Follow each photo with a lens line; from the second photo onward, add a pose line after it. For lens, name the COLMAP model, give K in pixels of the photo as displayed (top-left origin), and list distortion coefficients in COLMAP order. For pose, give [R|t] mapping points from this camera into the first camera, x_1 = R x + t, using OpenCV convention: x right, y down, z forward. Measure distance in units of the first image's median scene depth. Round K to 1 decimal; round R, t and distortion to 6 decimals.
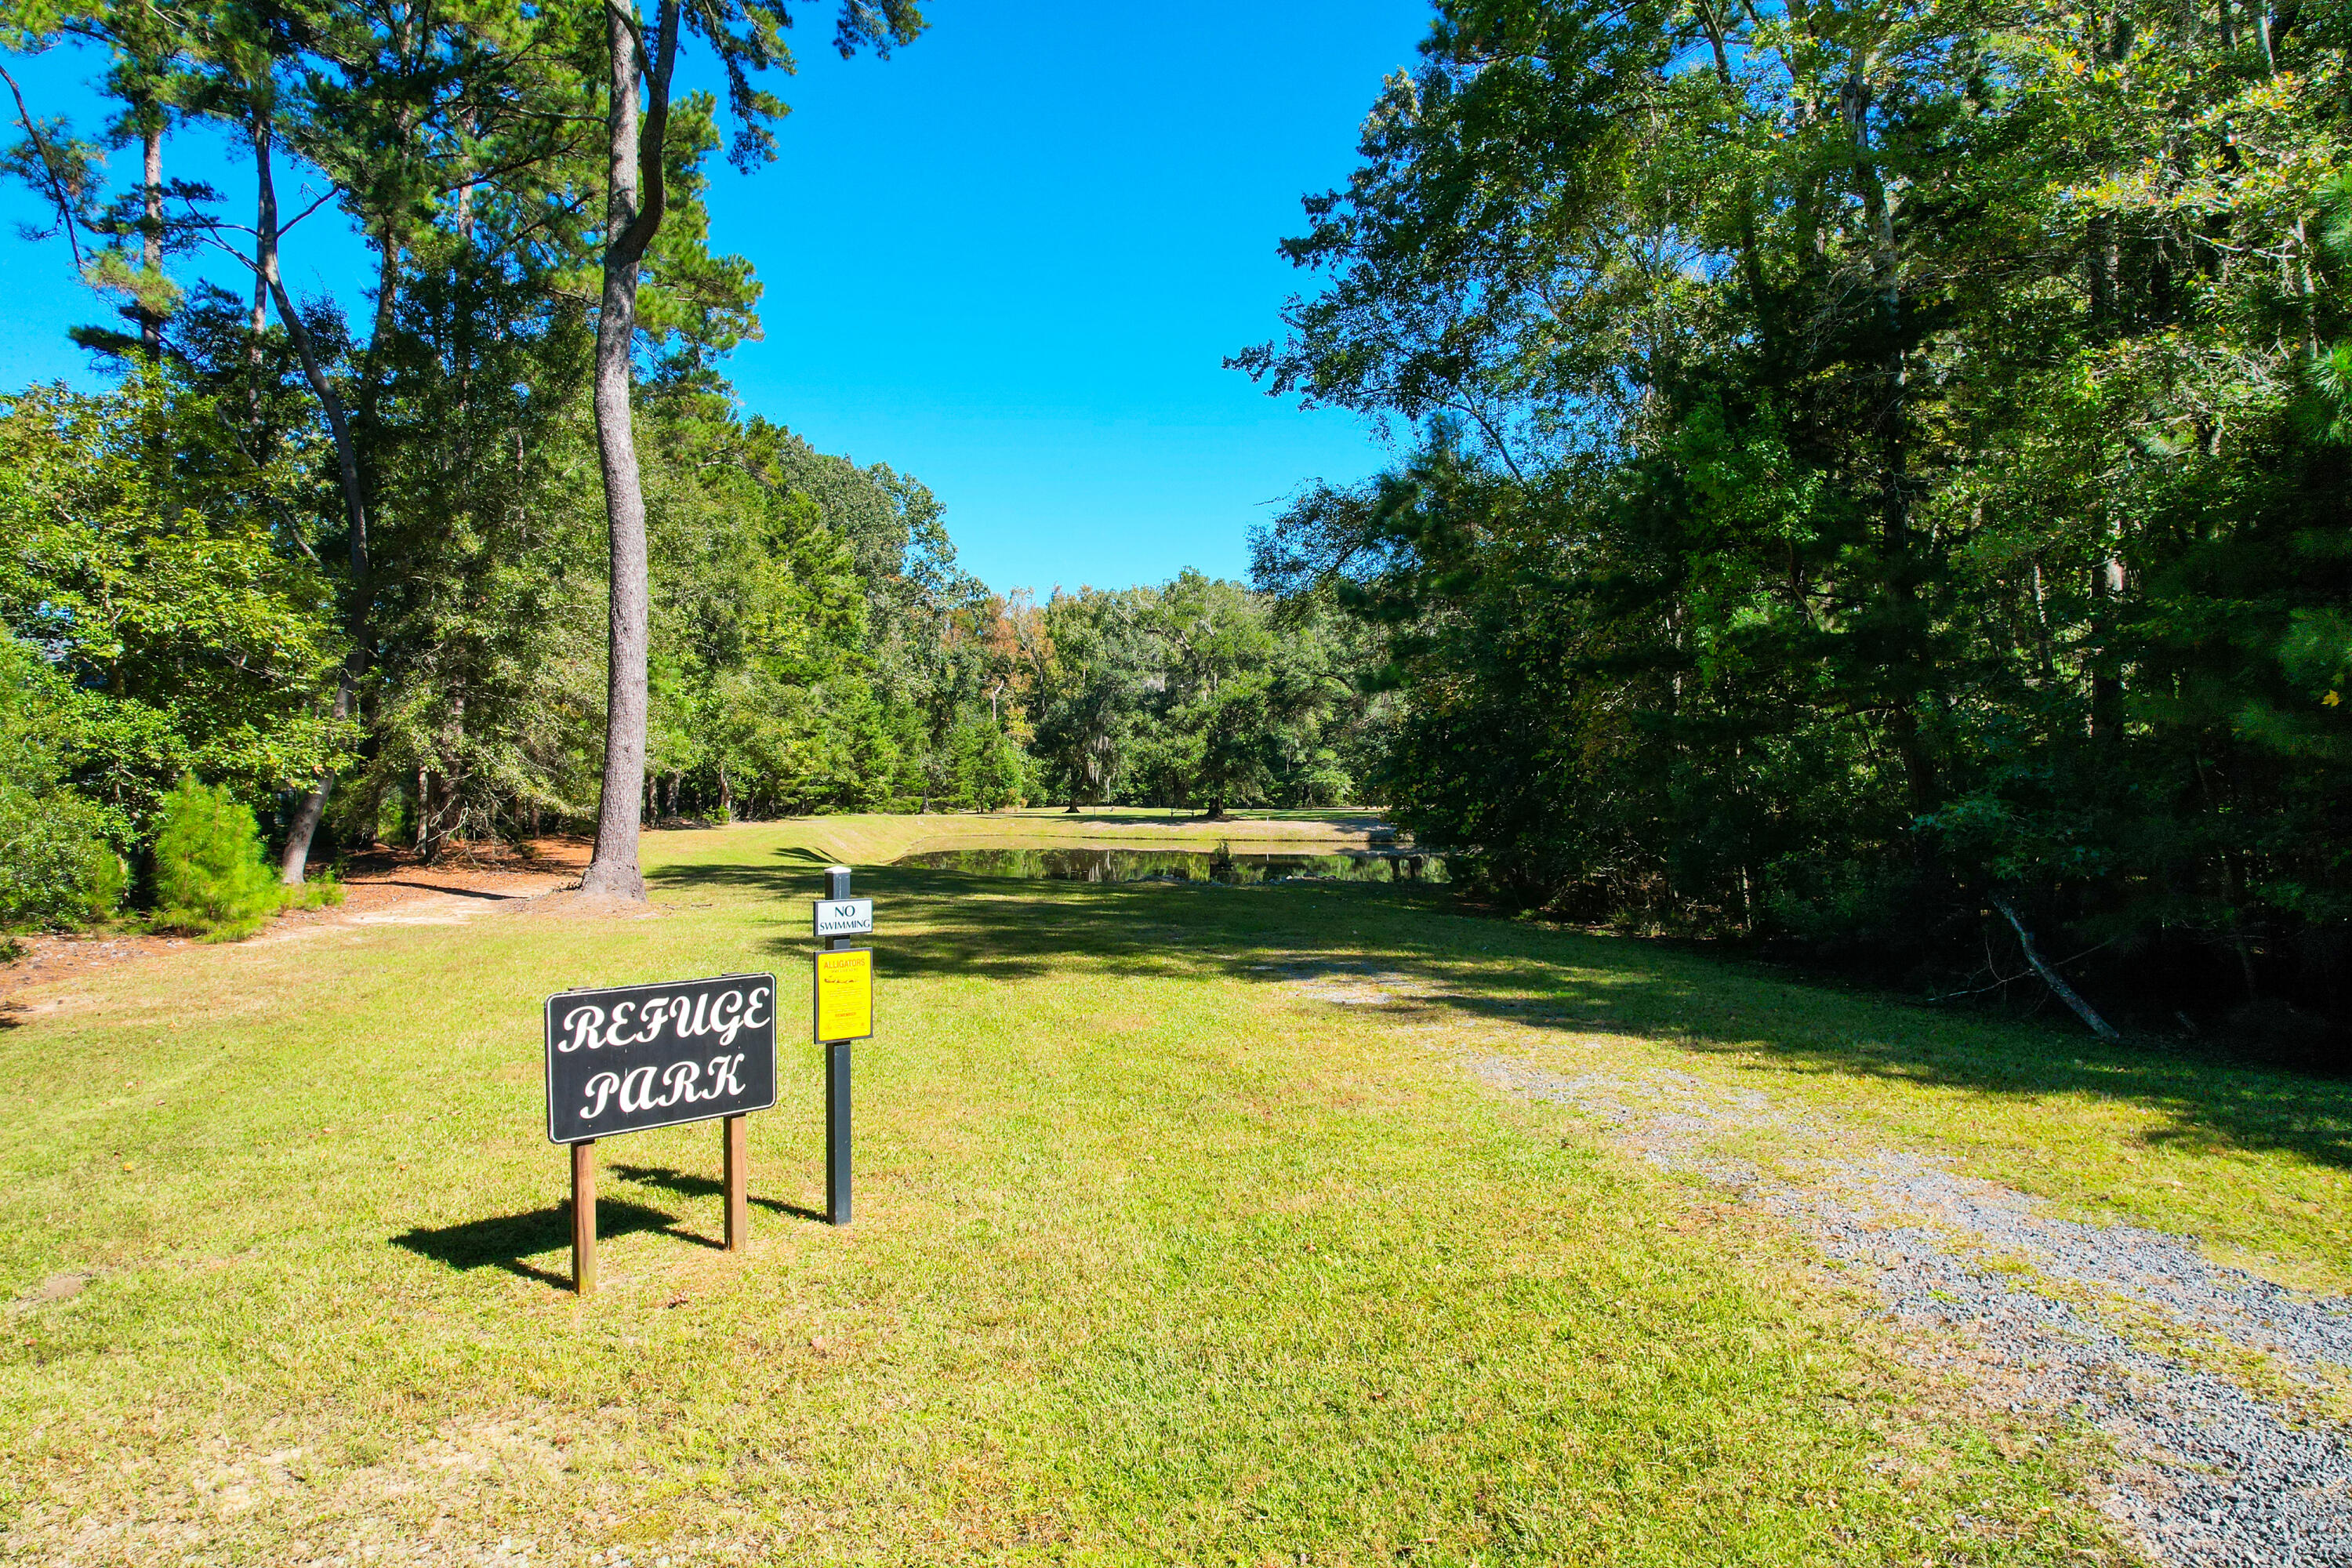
lens RADIAL K [[1530.2, 0, 1178.3], [0, 1530.2, 802.9], [0, 0, 1]] dist [-0.080624, 0.076080]
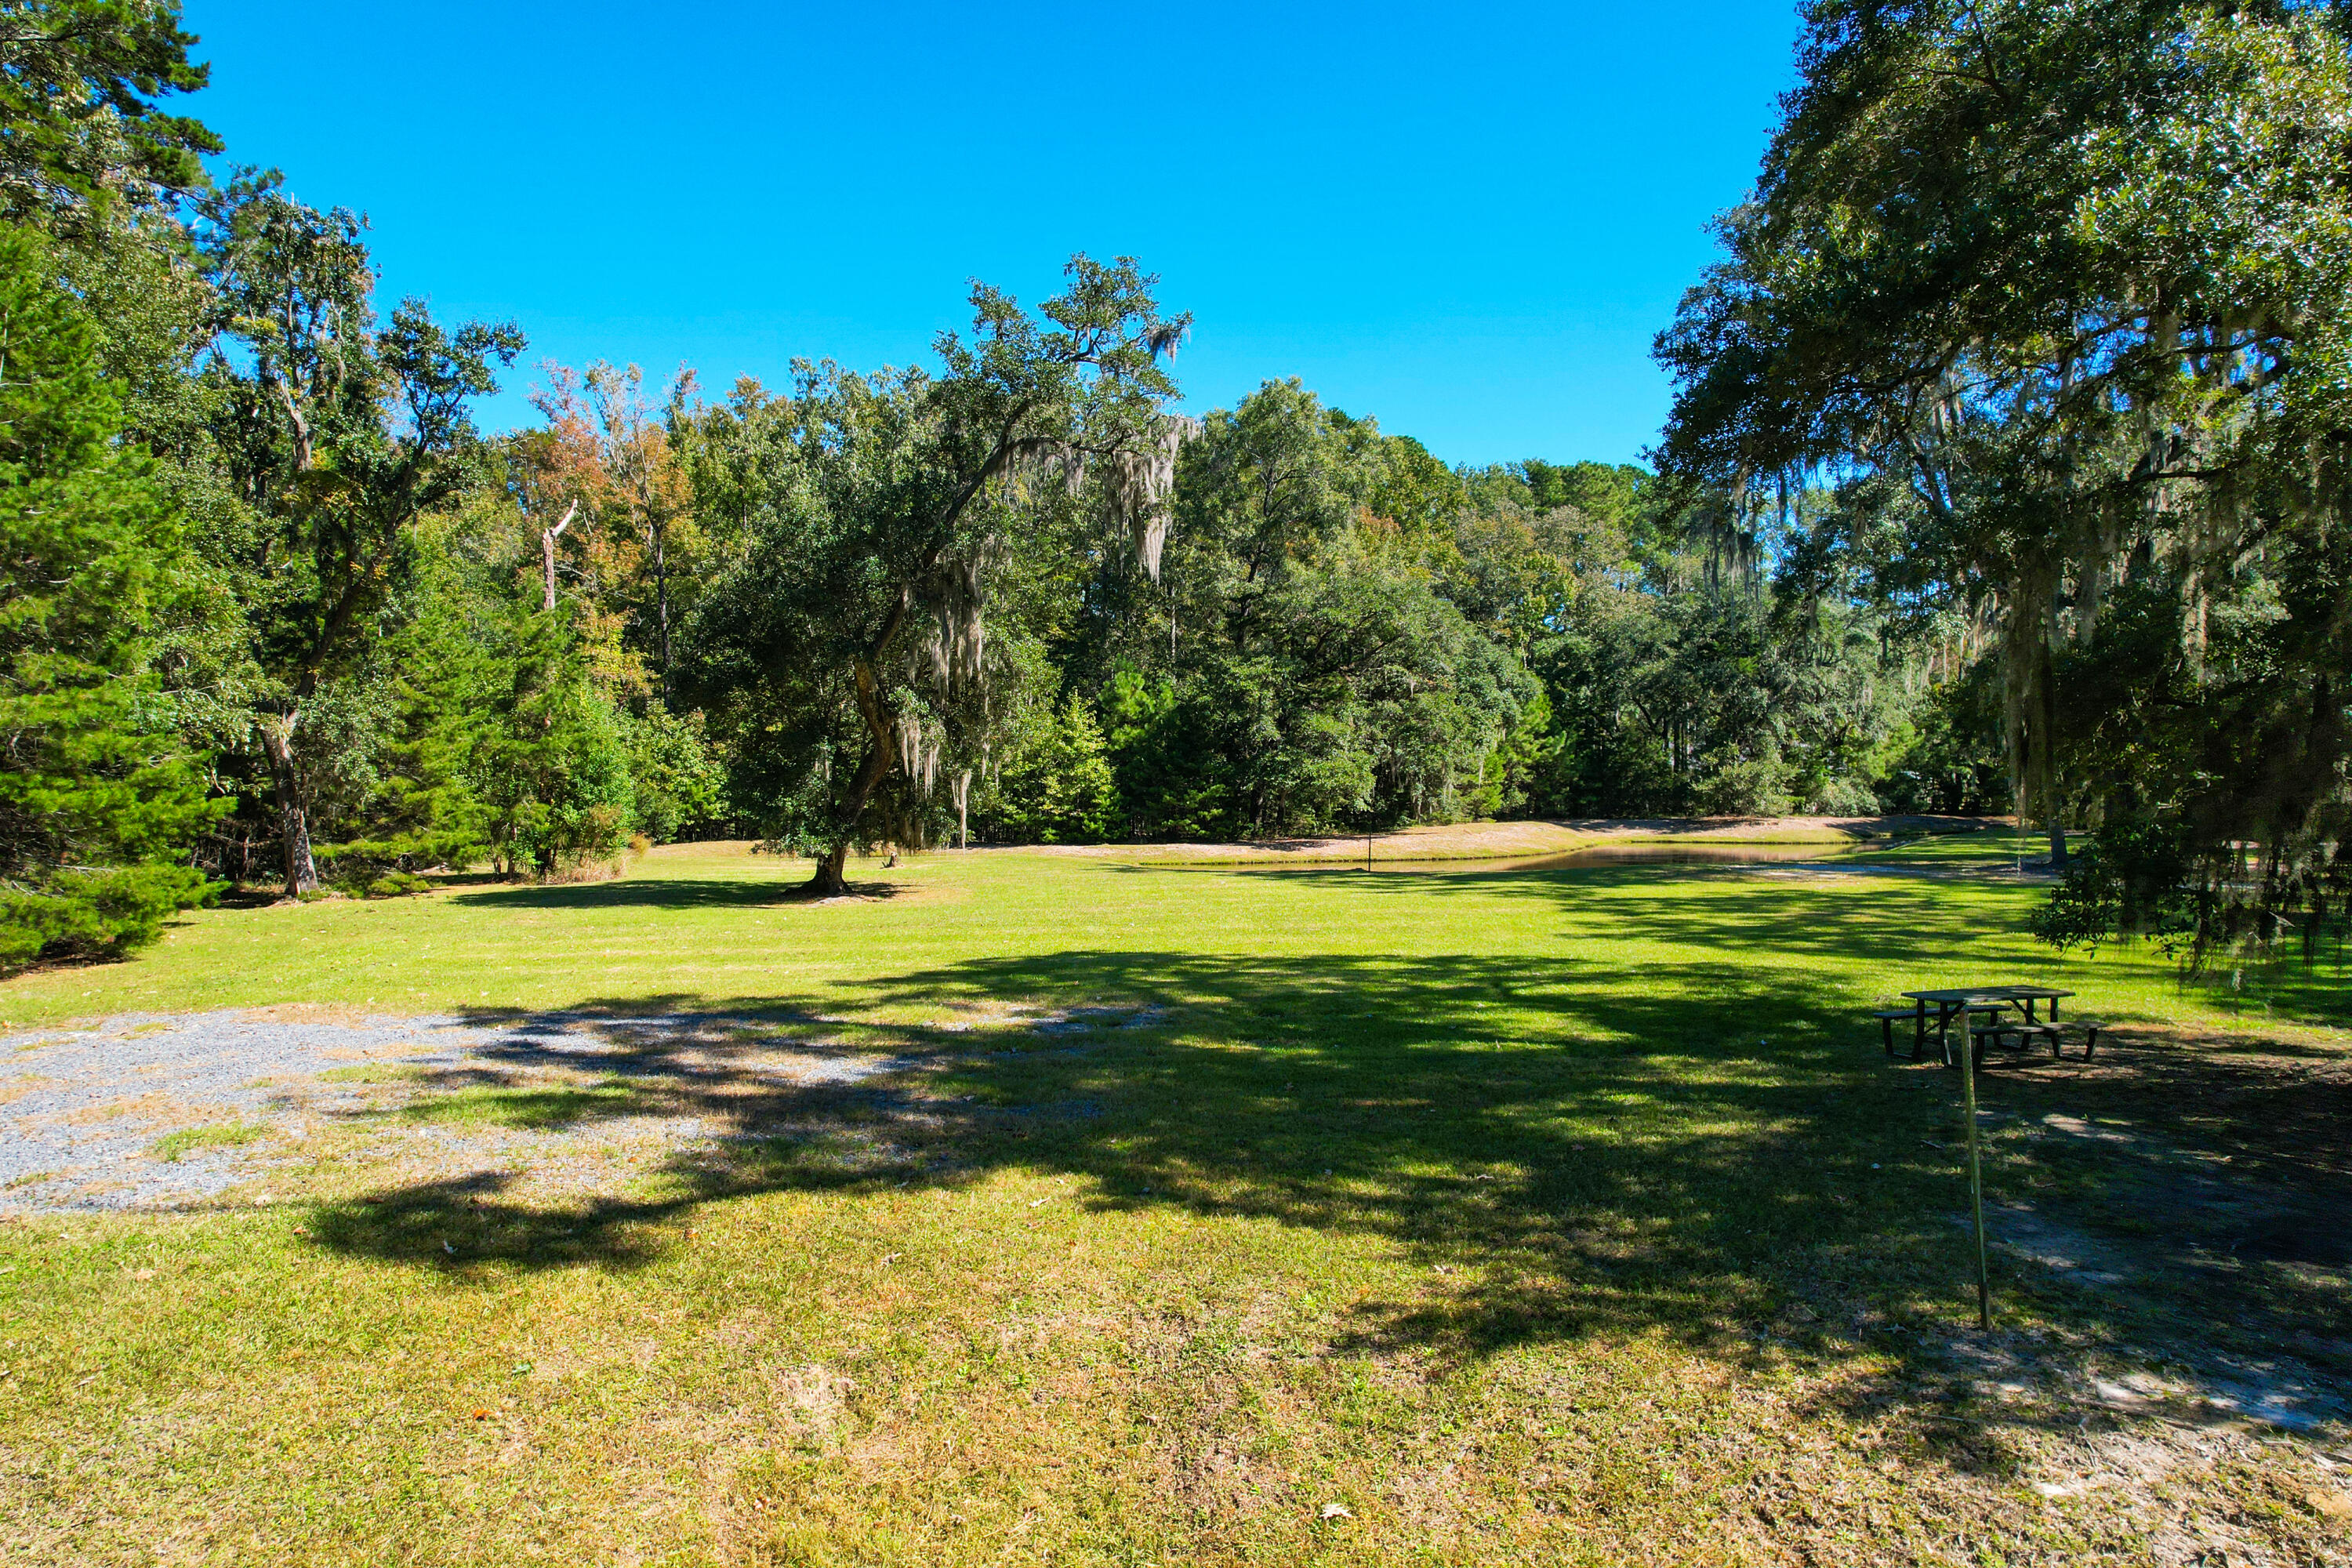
lens RADIAL K [[1530.2, 0, 1195.5], [0, 1530.2, 782.3], [0, 0, 1]] dist [-0.080624, 0.076080]
pose [[0.959822, -0.002625, 0.280597, -0.103268], [0.005831, 0.999927, -0.010593, -0.014050], [-0.280549, 0.011804, 0.959767, 0.857245]]
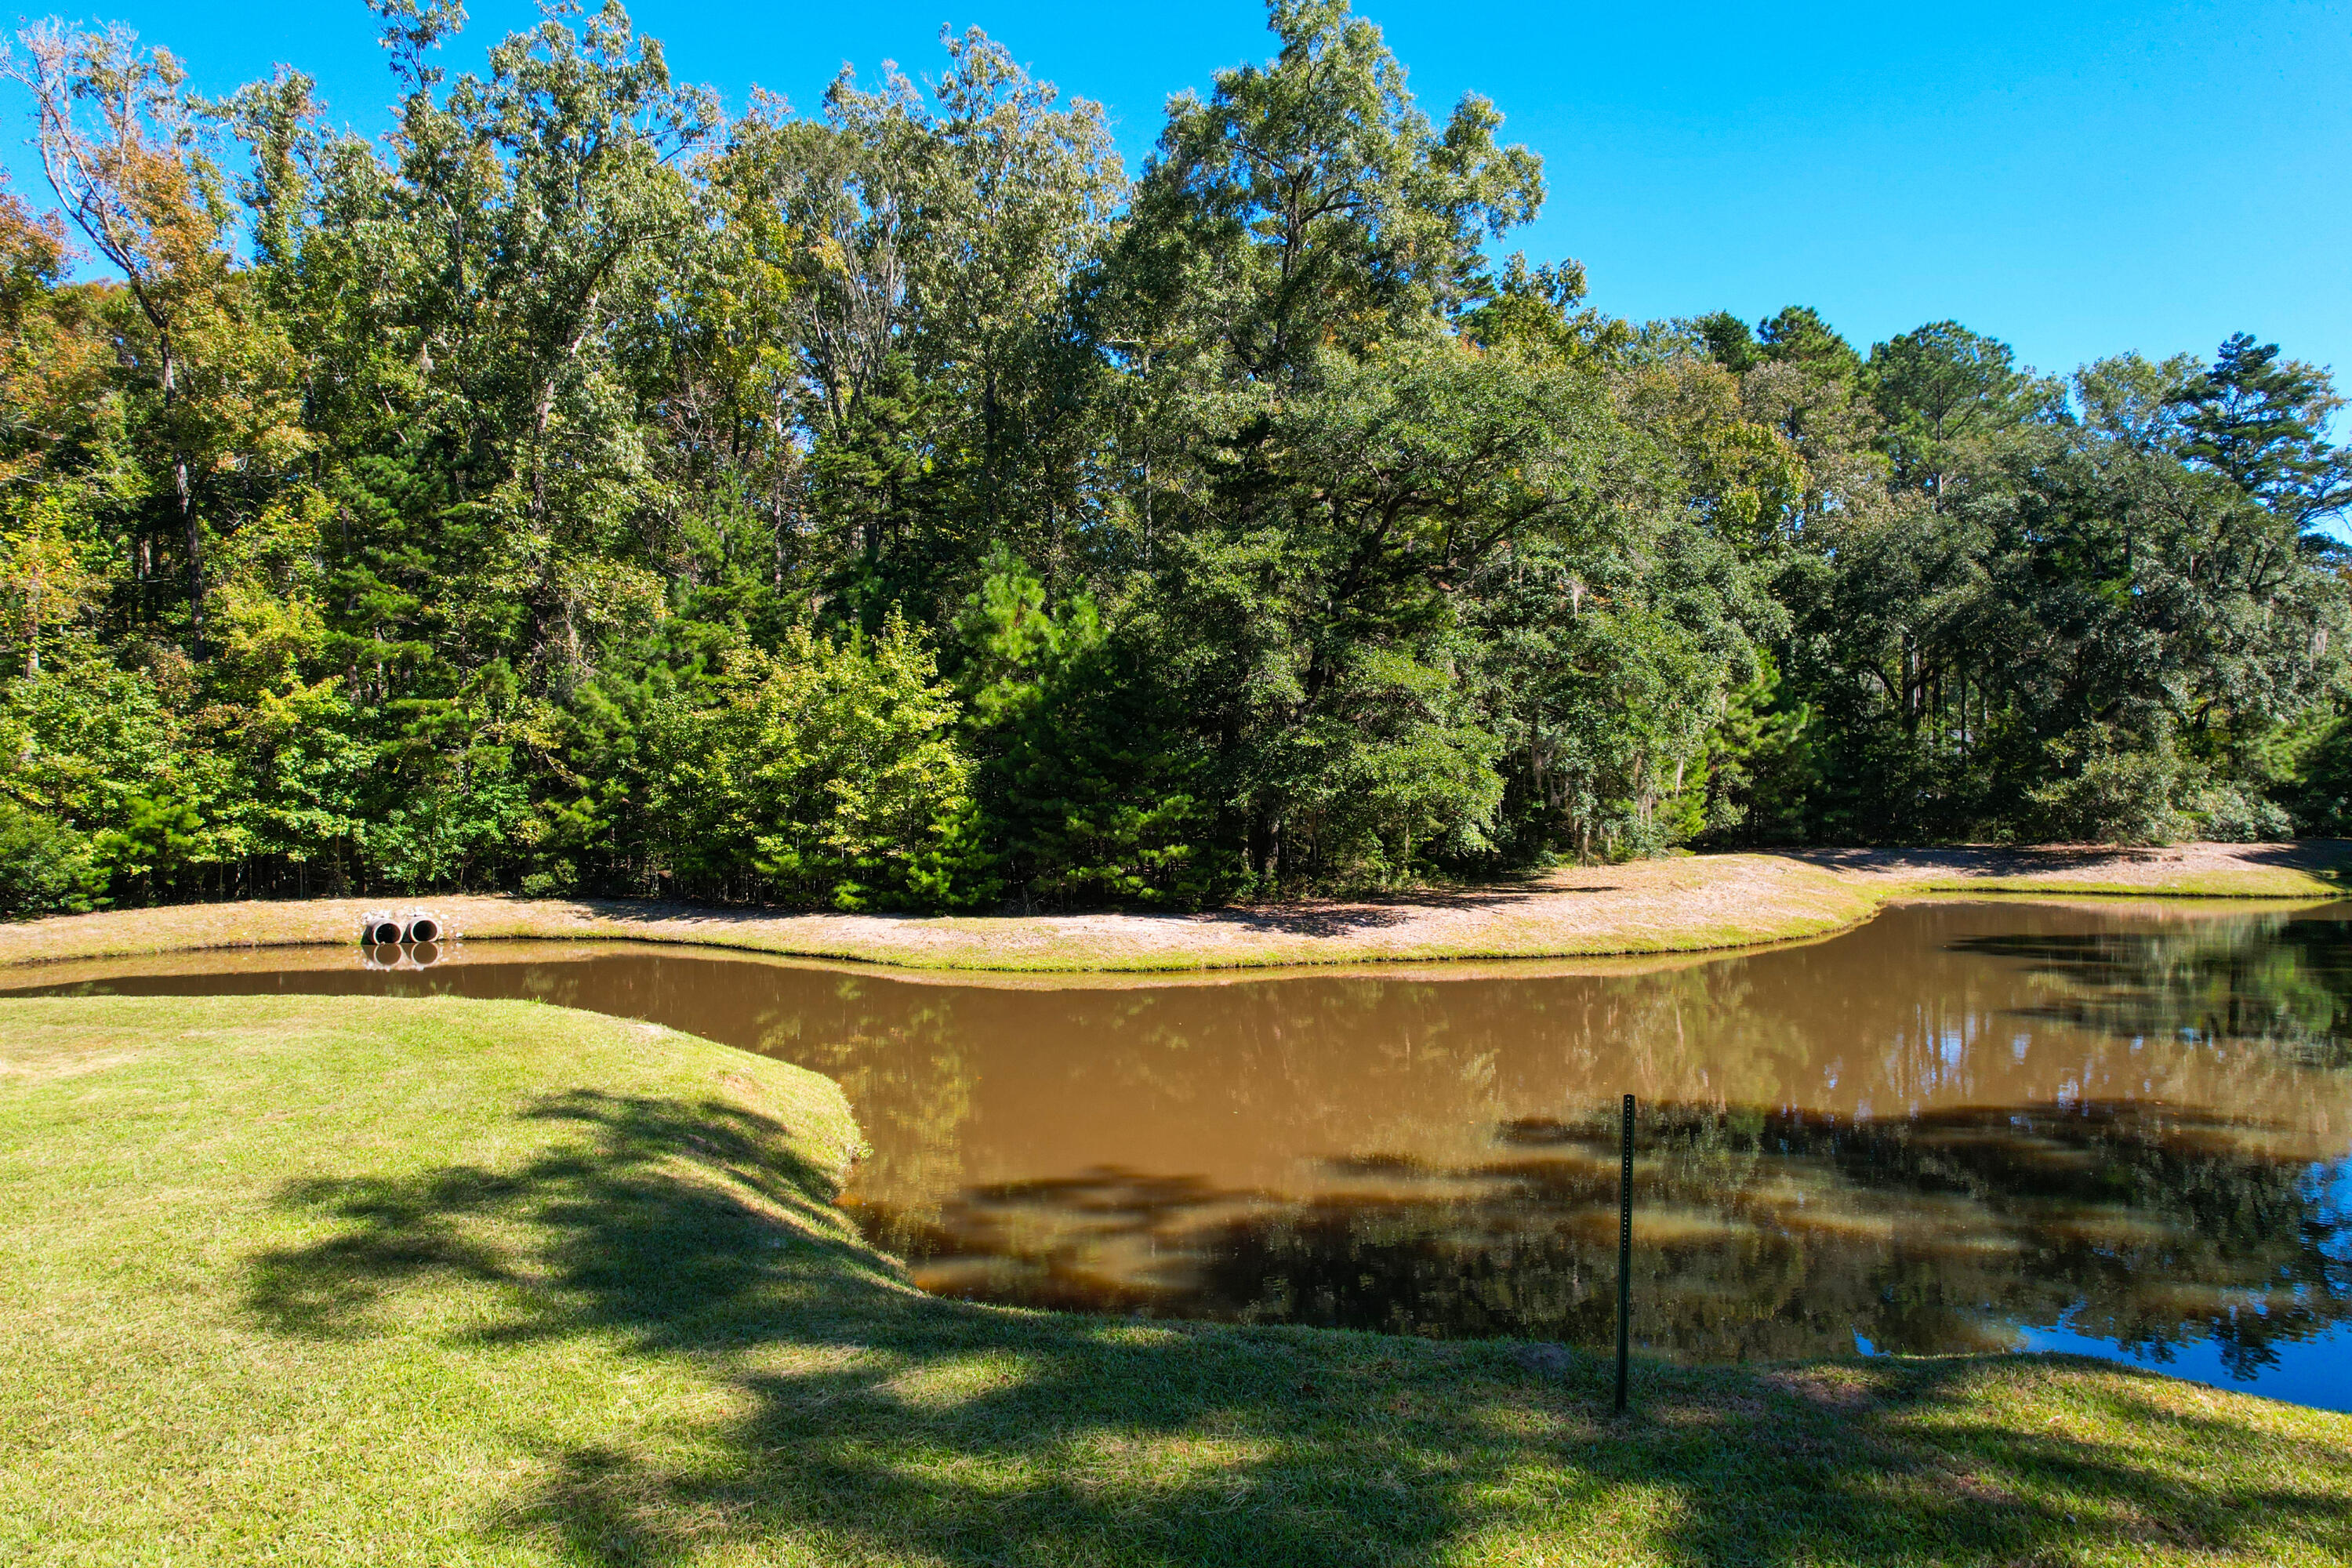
lens RADIAL K [[1530.2, 0, 1162.7], [0, 1530.2, 776.3], [0, 0, 1]] dist [-0.080624, 0.076080]
pose [[0.978560, -0.001908, 0.205952, 0.028489], [0.005399, 0.999851, -0.016389, -0.019070], [-0.205891, 0.017149, 0.978425, 1.190377]]
